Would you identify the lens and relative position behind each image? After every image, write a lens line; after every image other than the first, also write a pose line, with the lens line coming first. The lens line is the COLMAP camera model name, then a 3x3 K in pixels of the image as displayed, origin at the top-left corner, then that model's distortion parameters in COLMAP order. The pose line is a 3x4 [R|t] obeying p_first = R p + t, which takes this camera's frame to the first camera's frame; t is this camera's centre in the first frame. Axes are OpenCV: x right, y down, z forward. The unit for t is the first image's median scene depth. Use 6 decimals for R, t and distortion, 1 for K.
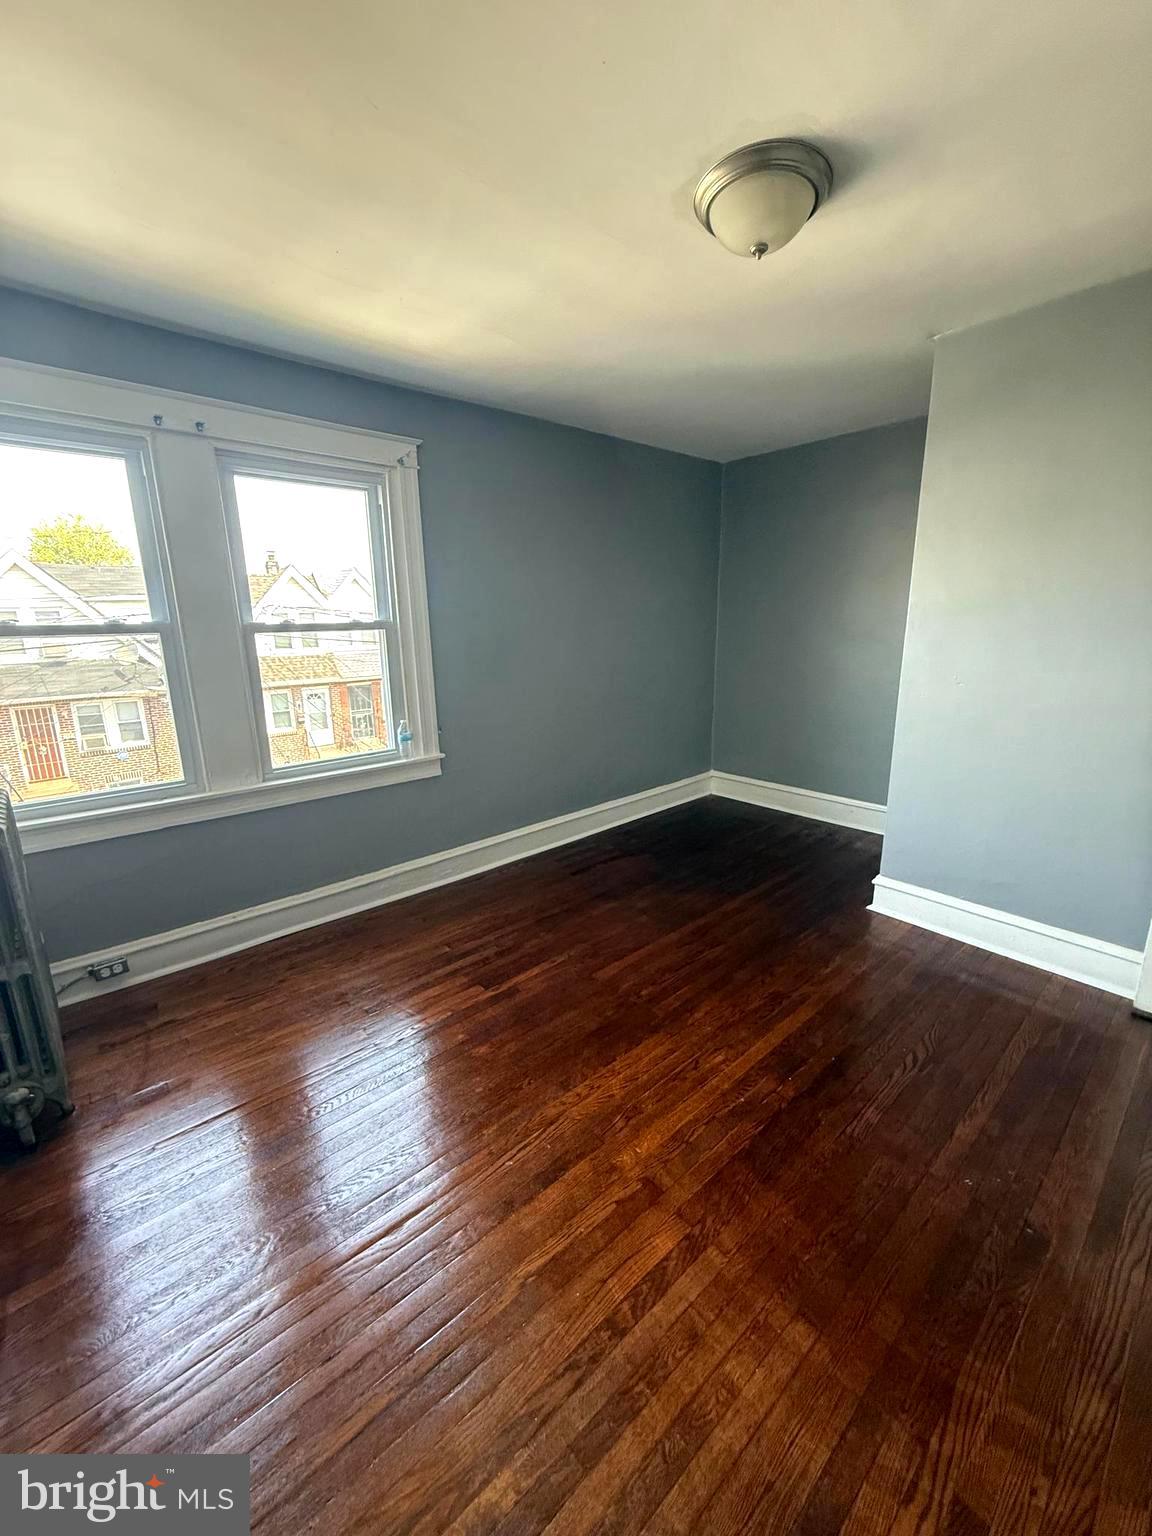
lens RADIAL K [[609.0, 0, 573.1], [0, 609.0, 766.9], [0, 0, 1]] dist [0.000430, -0.001139]
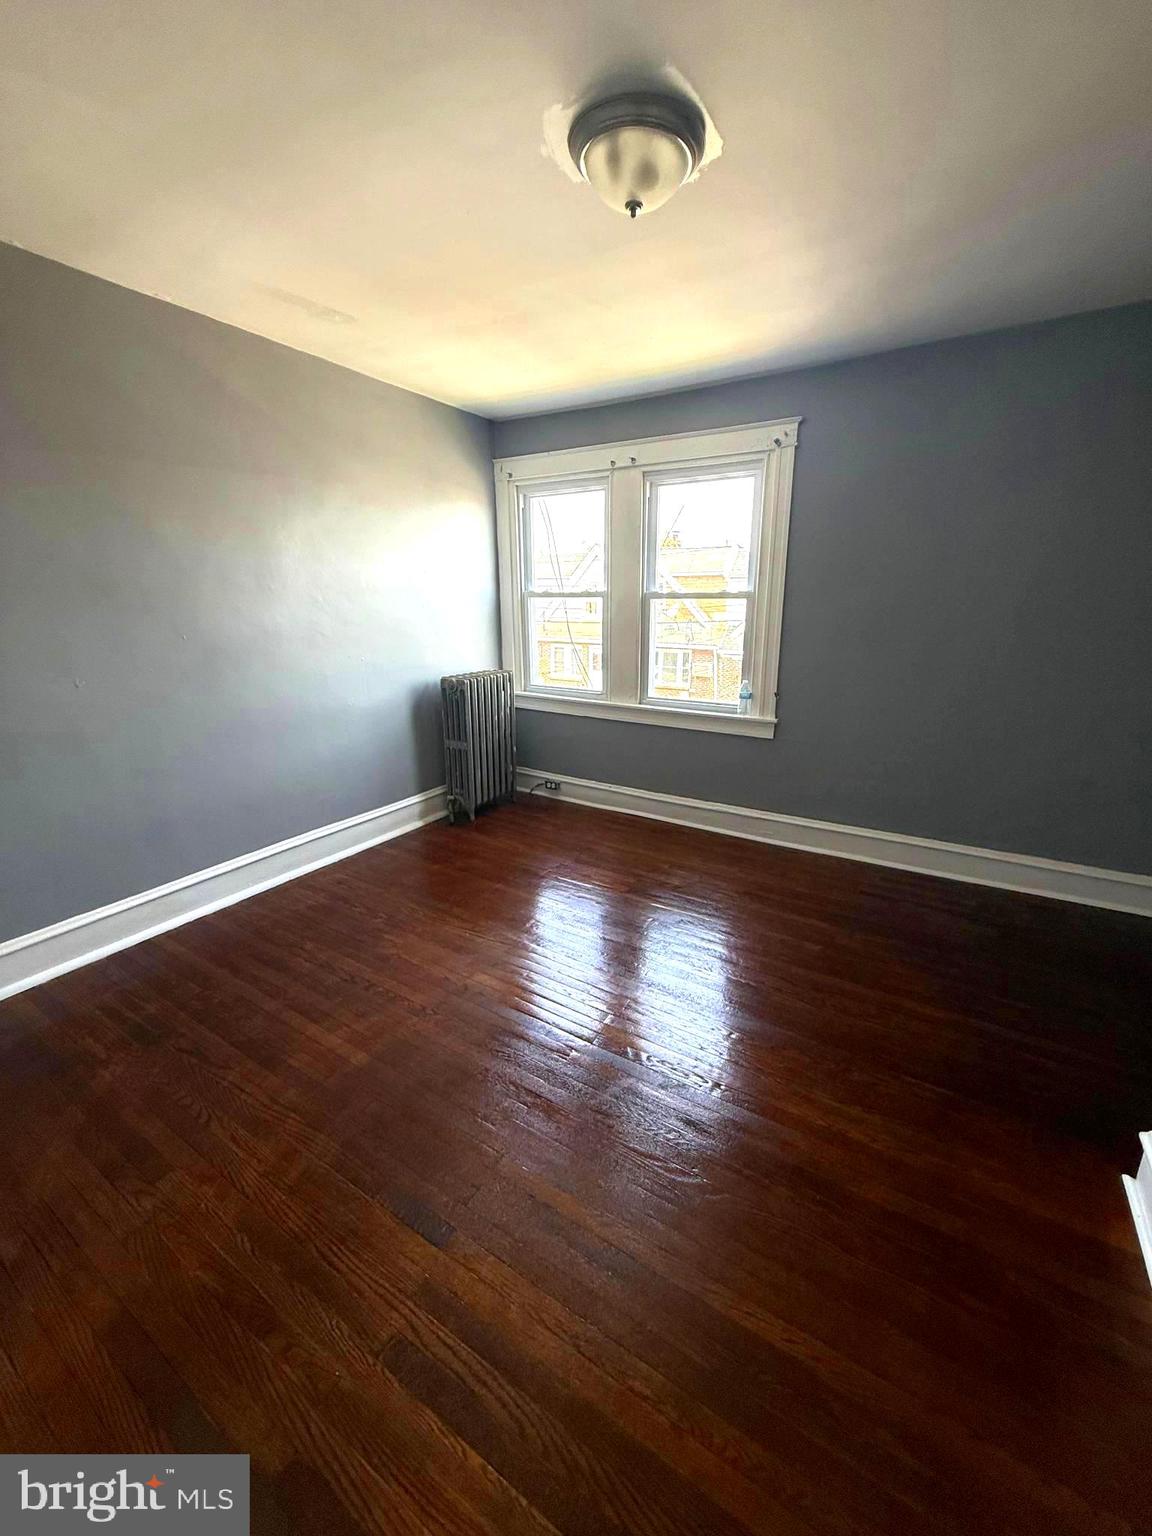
lens RADIAL K [[609.0, 0, 580.7], [0, 609.0, 768.5], [0, 0, 1]] dist [0.000430, -0.001139]
pose [[0.285868, 0.274302, -0.918171, 0.863047], [-0.226533, 0.950342, 0.213383, -0.112855], [0.931108, 0.146997, 0.333811, 0.440570]]
